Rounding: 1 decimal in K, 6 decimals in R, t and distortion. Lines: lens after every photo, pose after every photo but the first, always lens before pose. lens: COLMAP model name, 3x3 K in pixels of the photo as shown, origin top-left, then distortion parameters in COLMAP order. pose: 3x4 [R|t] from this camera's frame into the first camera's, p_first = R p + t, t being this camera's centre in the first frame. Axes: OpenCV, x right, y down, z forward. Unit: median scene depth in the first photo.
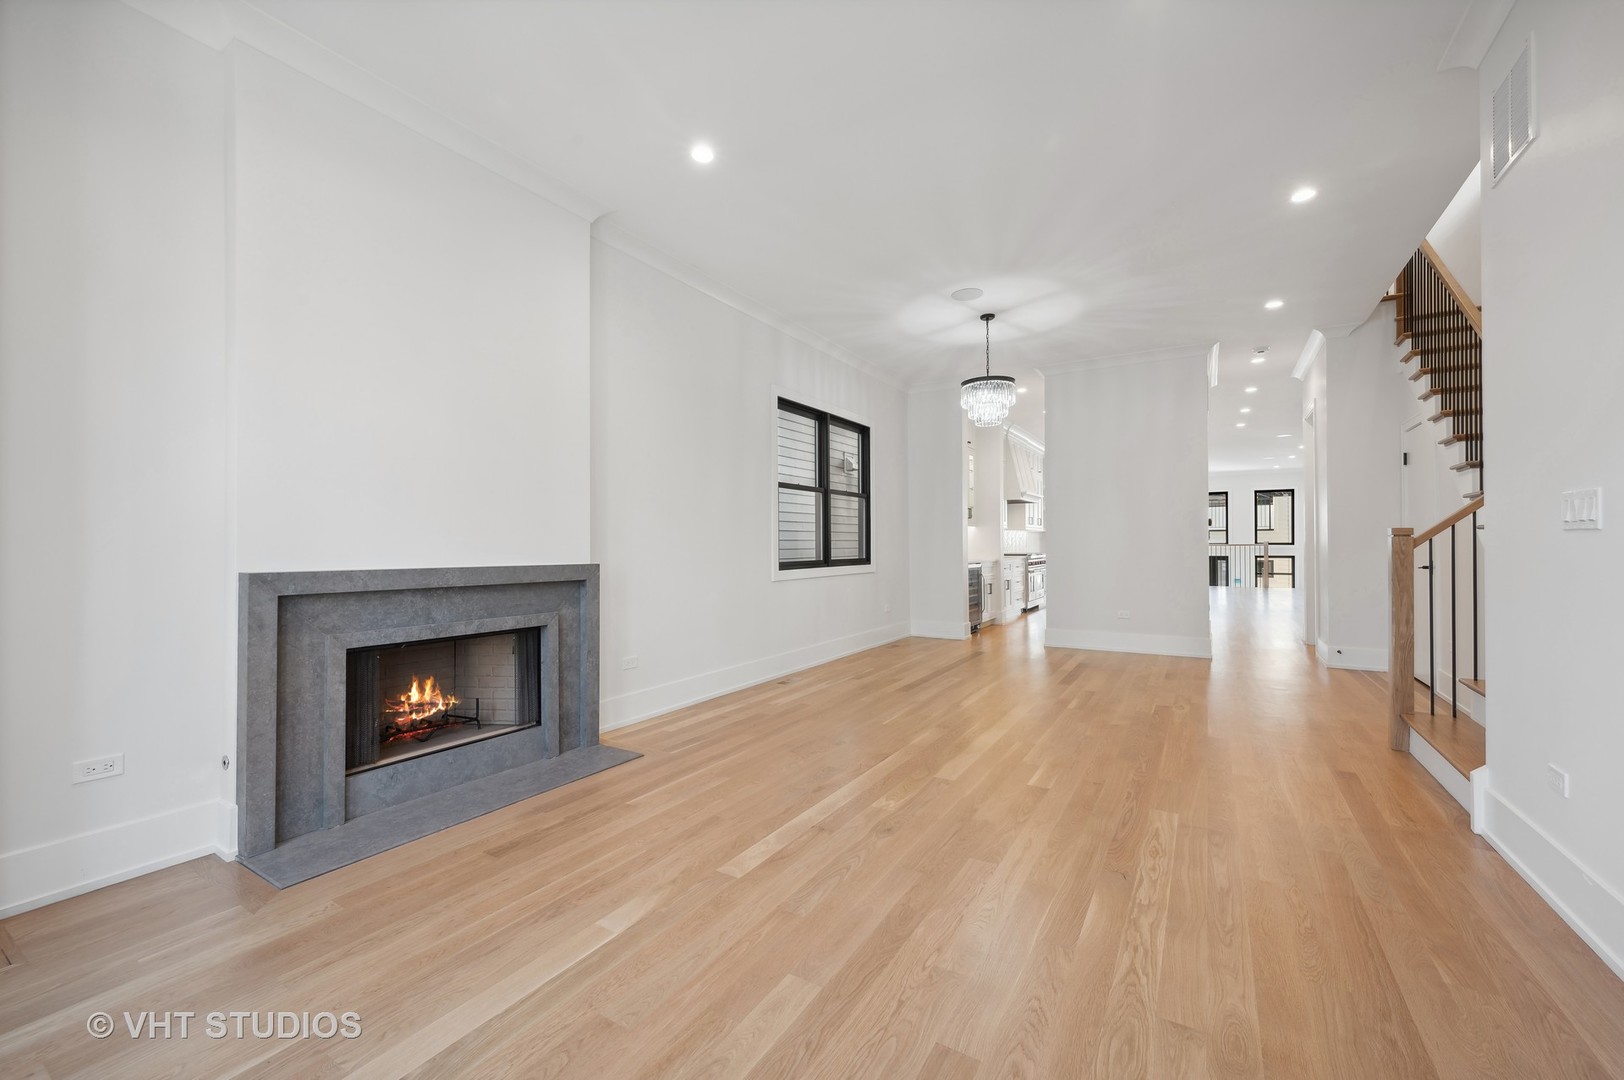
lens RADIAL K [[644.8, 0, 792.2], [0, 644.8, 540.9], [0, 0, 1]] dist [0.000059, 0.000200]
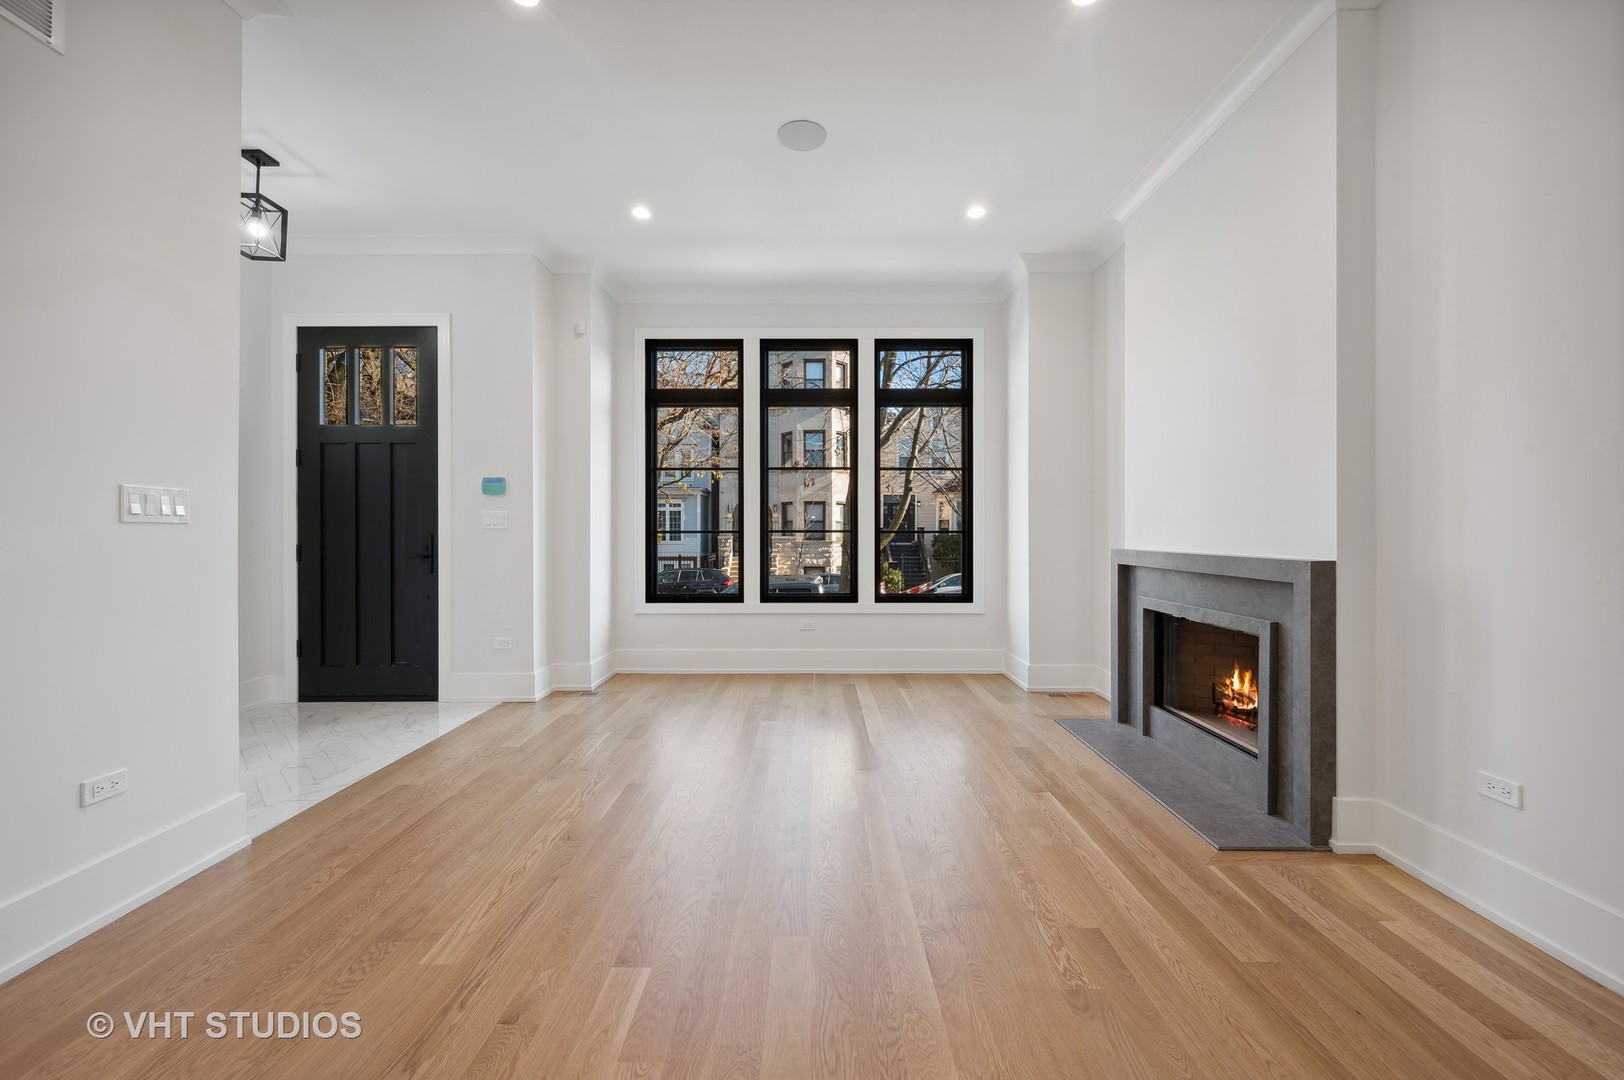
lens RADIAL K [[644.8, 0, 815.1], [0, 644.8, 532.6], [0, 0, 1]] dist [0.000059, 0.000200]
pose [[-0.835974, -0.004076, -0.548755, 0.522385], [0.001705, 0.999948, -0.010024, 0.011234], [0.548767, -0.009315, -0.835923, 1.460142]]
